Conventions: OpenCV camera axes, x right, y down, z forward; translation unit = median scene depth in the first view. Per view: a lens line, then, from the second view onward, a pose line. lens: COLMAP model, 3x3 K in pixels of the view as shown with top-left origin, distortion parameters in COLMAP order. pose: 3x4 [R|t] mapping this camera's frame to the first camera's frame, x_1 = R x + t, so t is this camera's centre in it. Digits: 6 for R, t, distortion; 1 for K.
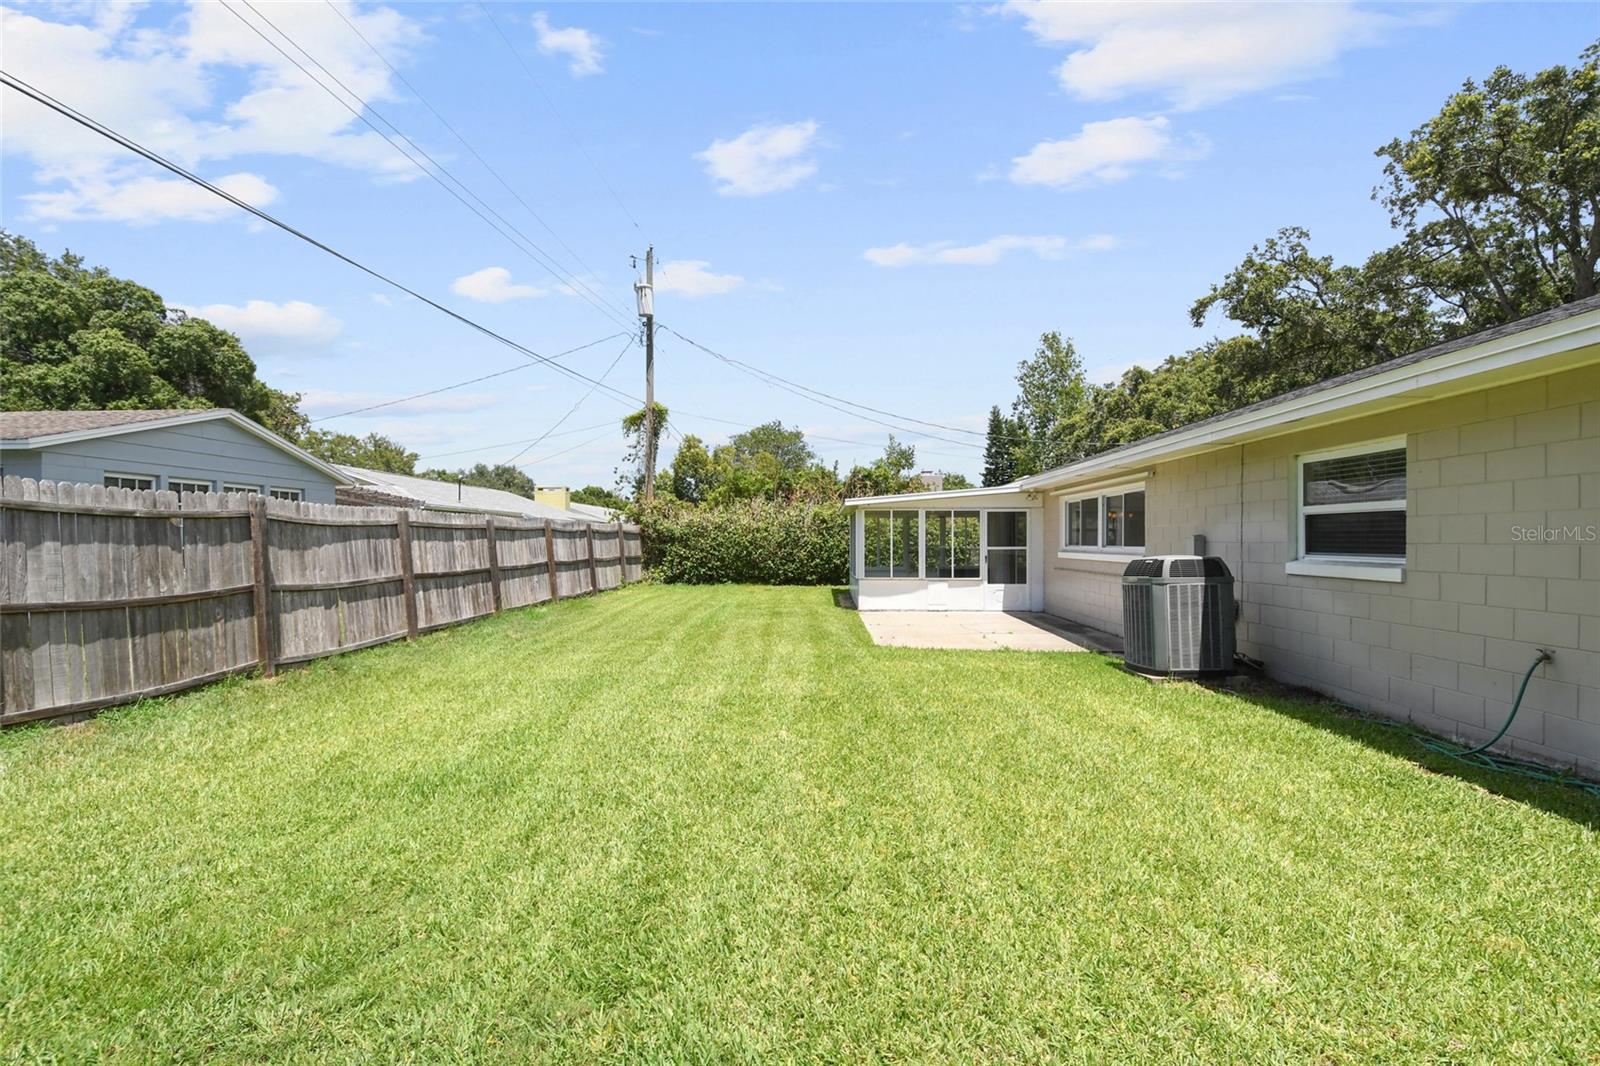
lens RADIAL K [[700.4, 0, 805.7], [0, 700.4, 543.2], [0, 0, 1]] dist [-0.001260, -0.006744]
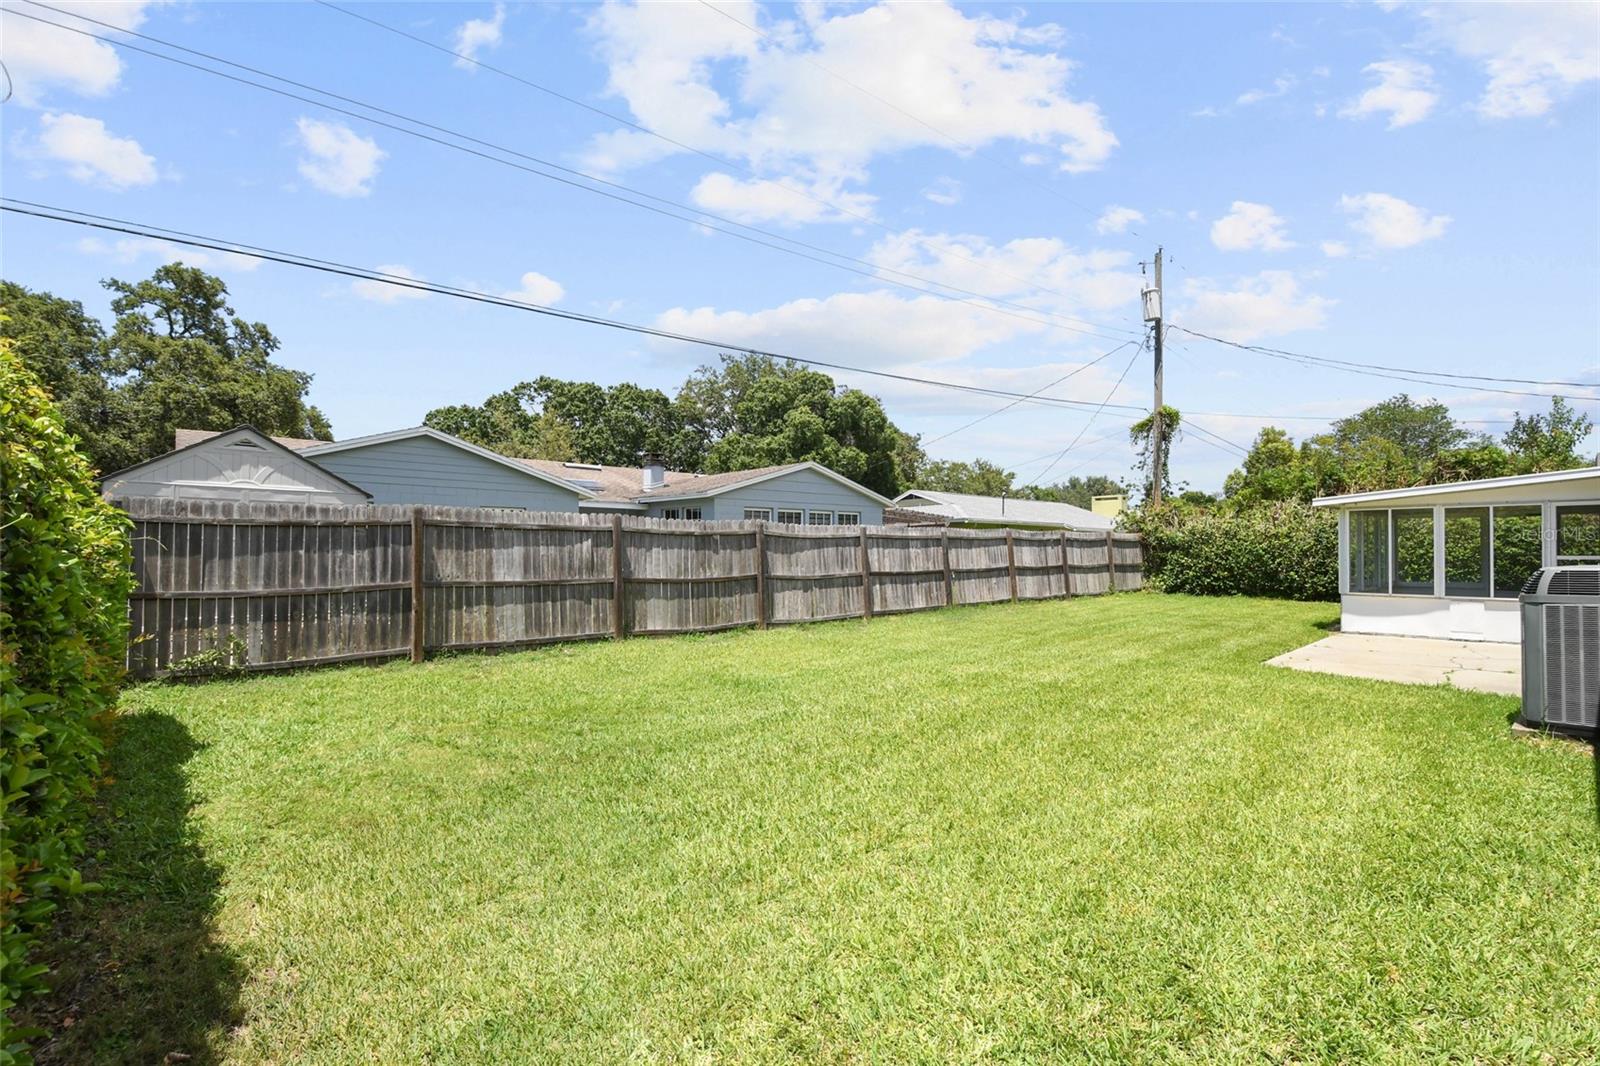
lens RADIAL K [[700.4, 0, 816.3], [0, 700.4, 546.8], [0, 0, 1]] dist [-0.001260, -0.006744]
pose [[0.688849, -0.003635, -0.724896, 0.212361], [-0.002293, 0.999971, -0.007194, 0.002282], [0.724902, 0.006618, 0.688821, -0.021719]]
